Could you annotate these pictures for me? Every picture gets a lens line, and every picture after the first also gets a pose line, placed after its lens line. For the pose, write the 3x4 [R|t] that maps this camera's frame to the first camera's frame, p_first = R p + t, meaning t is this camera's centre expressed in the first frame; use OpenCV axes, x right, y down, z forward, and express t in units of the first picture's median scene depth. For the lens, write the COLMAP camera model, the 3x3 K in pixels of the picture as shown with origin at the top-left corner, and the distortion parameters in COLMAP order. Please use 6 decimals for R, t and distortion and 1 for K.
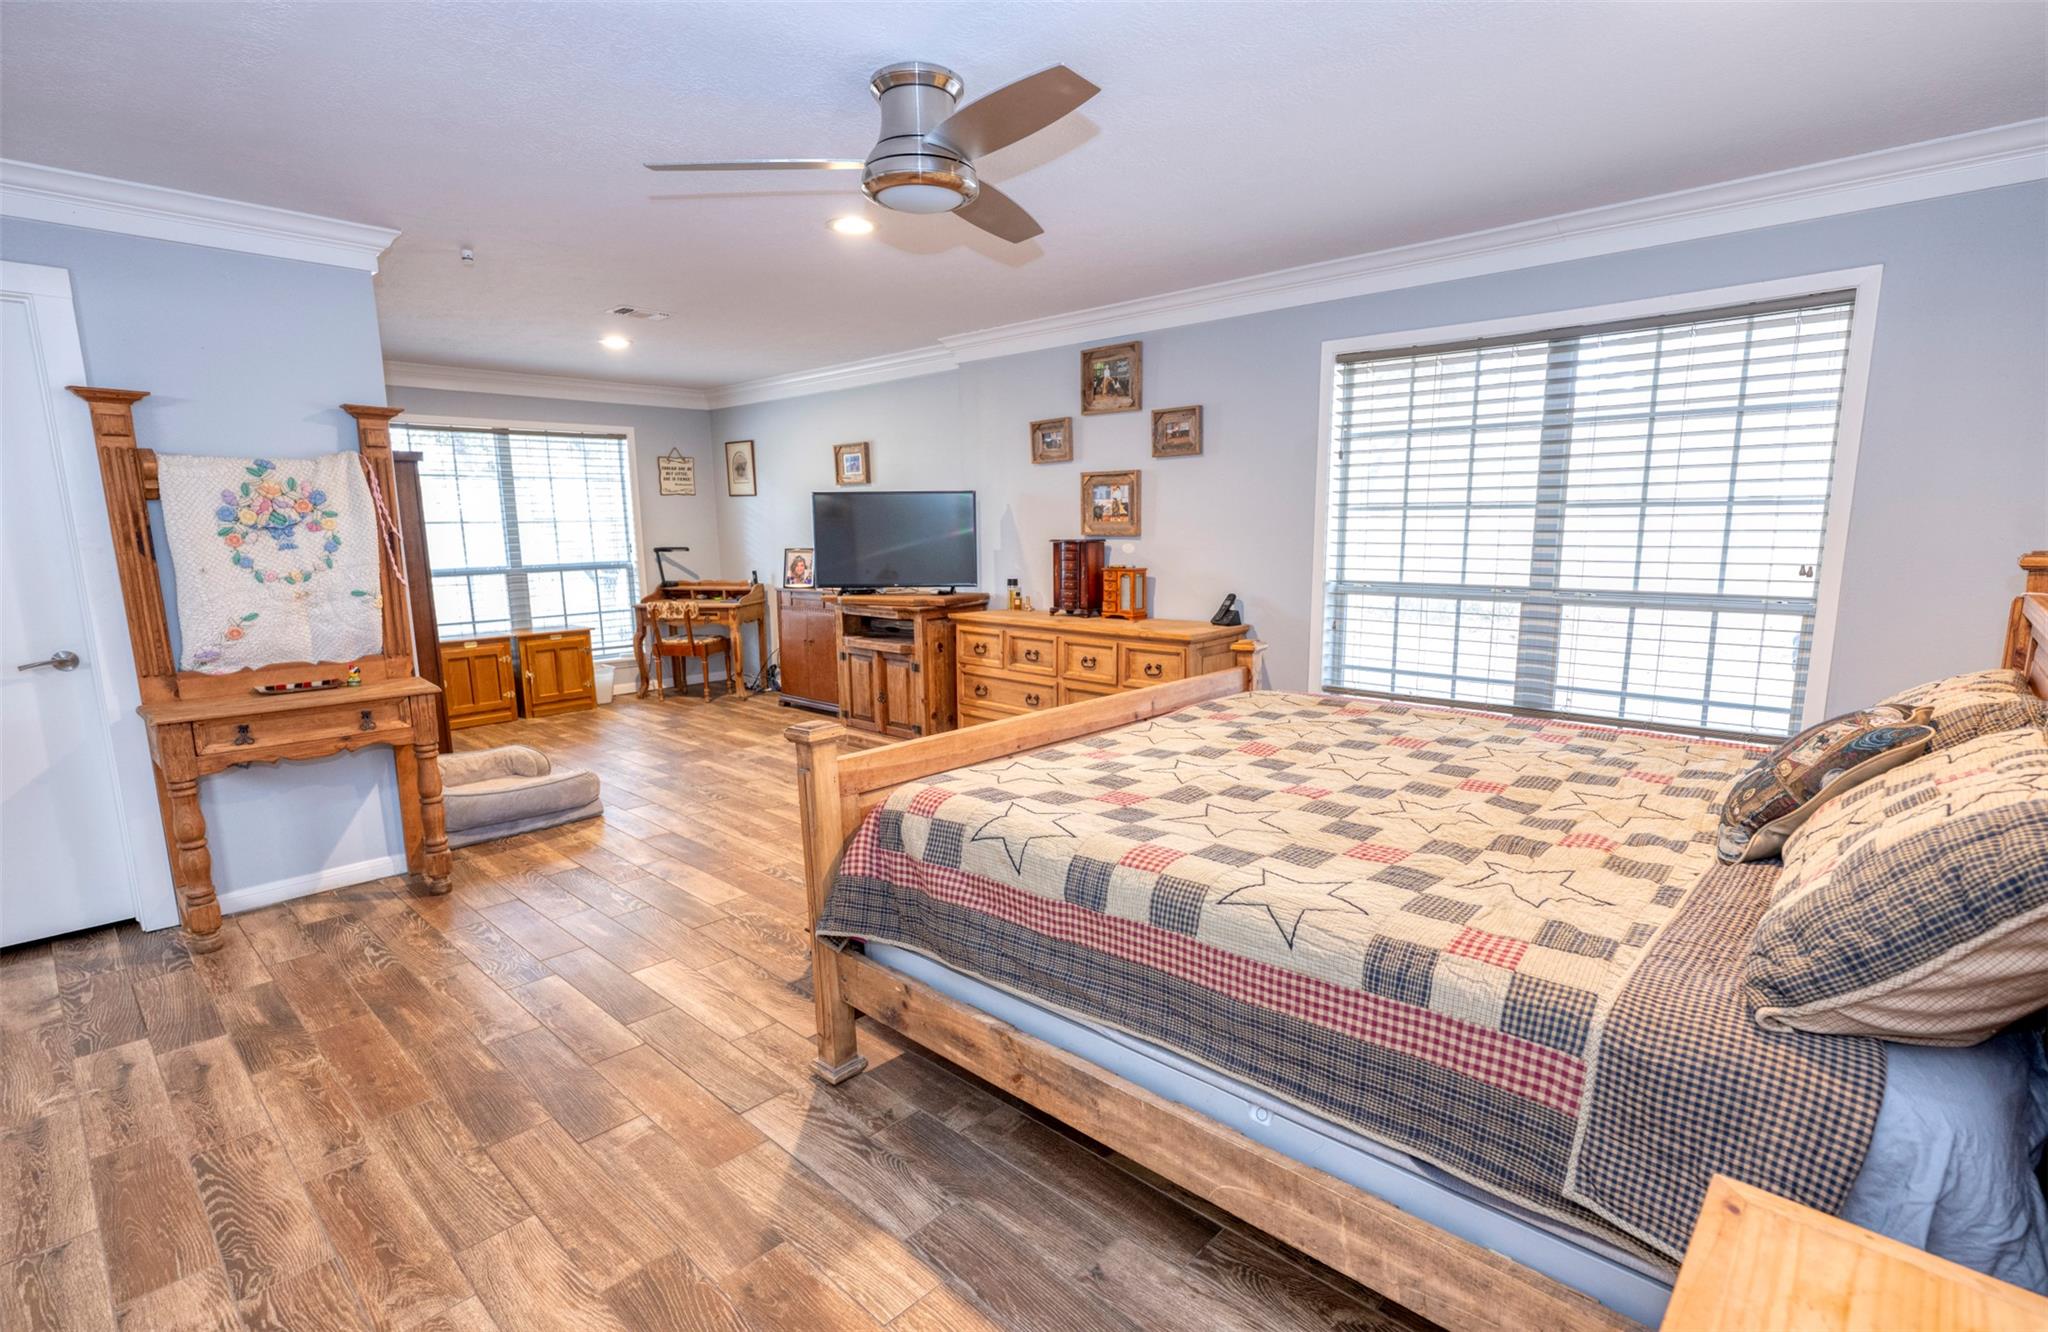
lens RADIAL K [[958.7, 0, 1023.6], [0, 958.7, 685.5], [0, 0, 1]] dist [-0.002879, 0.000200]
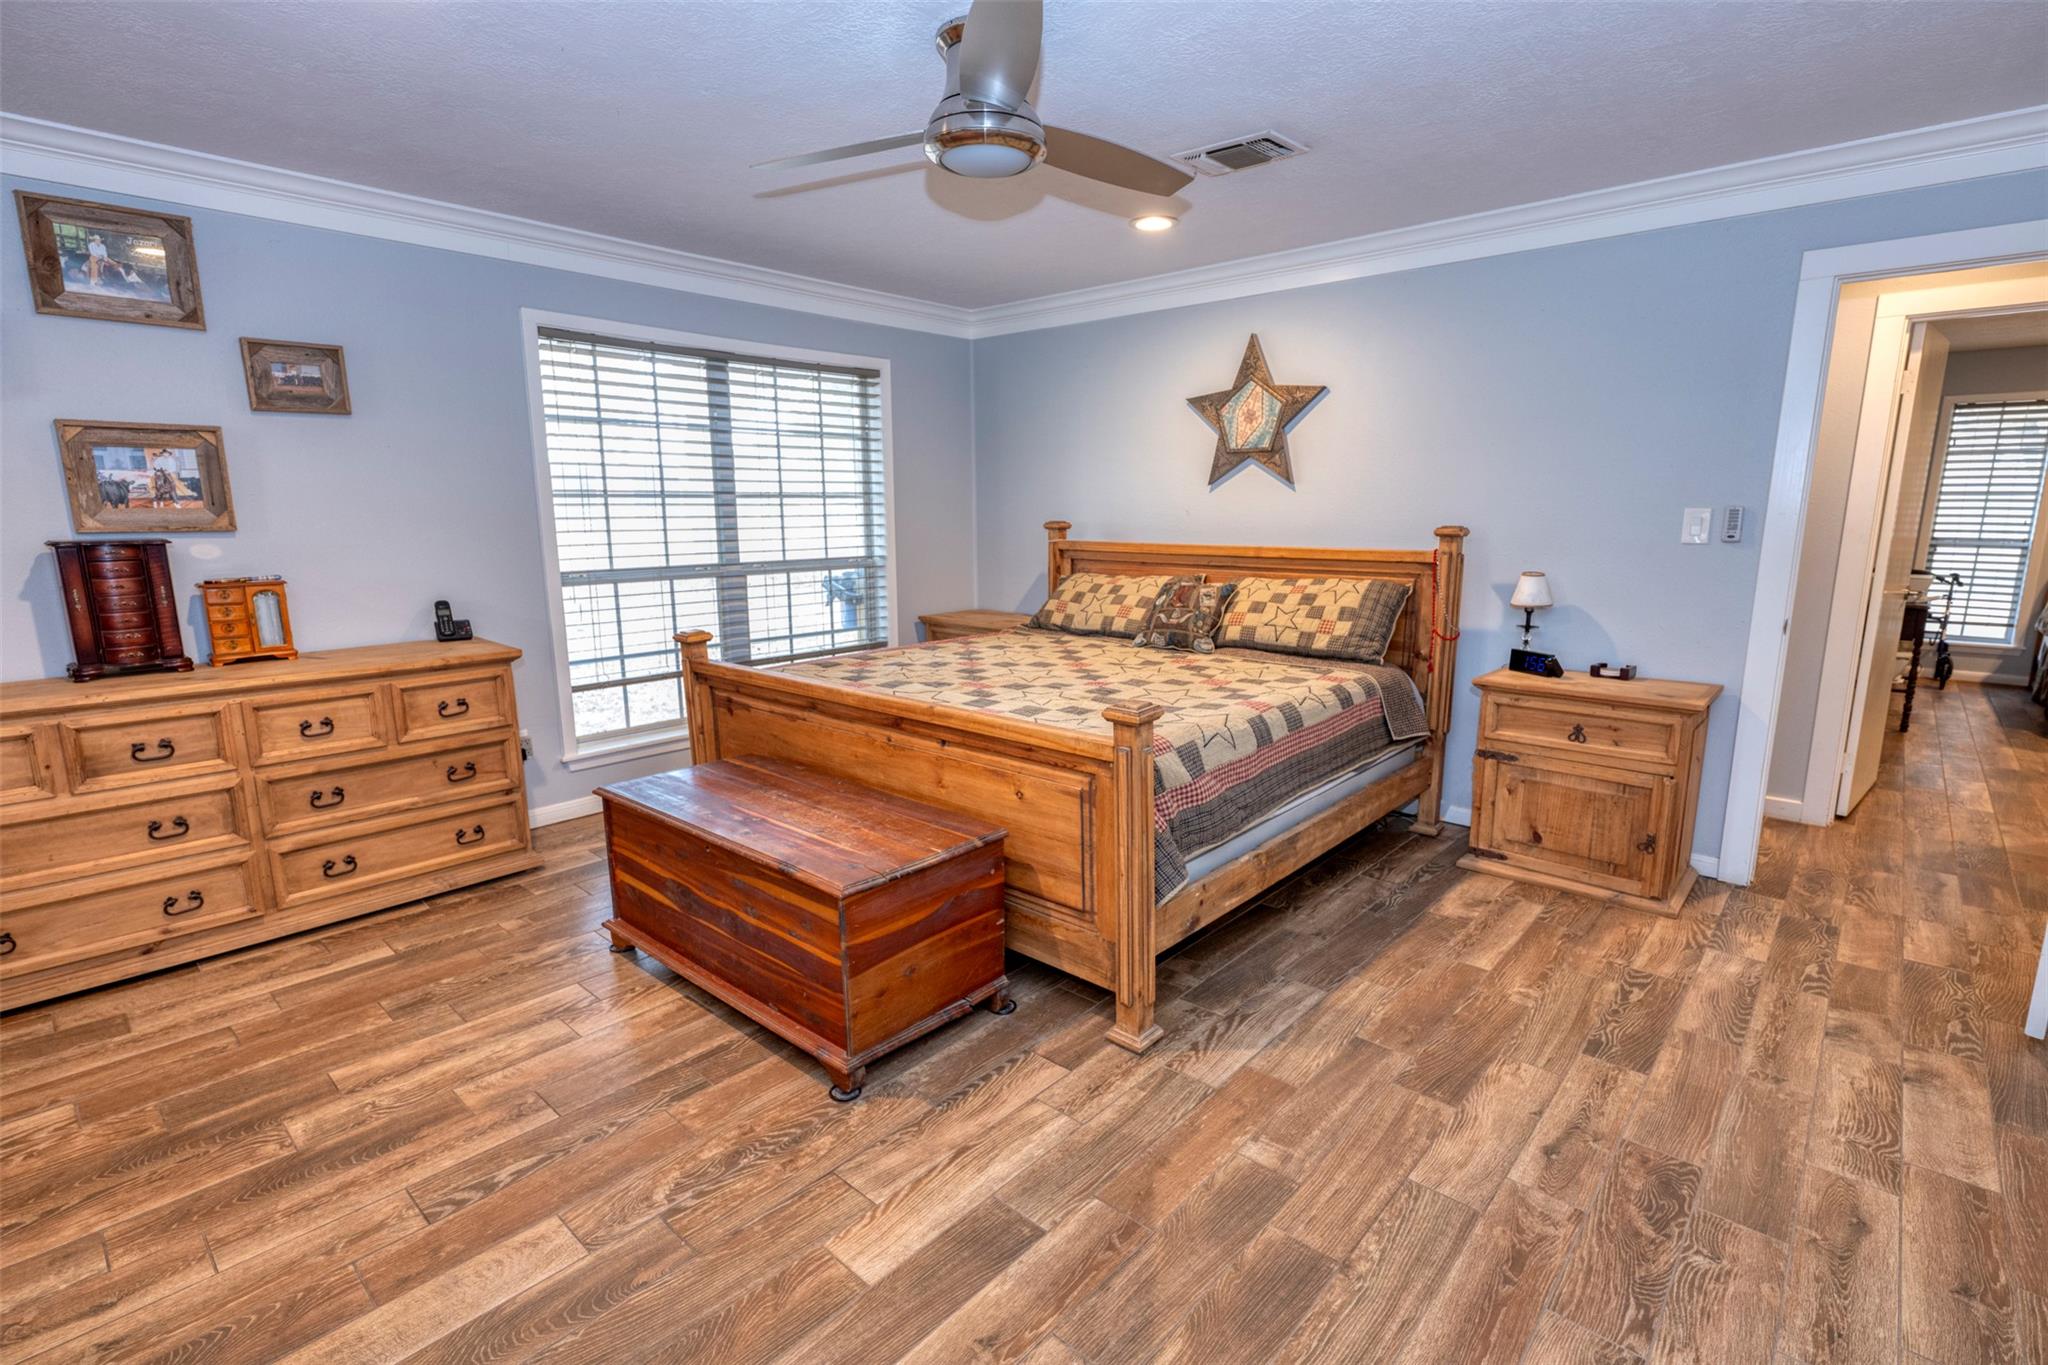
lens RADIAL K [[957.0, 0, 1030.3], [0, 957.0, 681.0], [0, 0, 1]] dist [0.002751, -0.001324]
pose [[-0.021835, -0.173382, 0.984613, -0.696970], [0.172574, 0.969410, 0.174532, -0.103121], [-0.984755, 0.173729, 0.008754, 0.636943]]
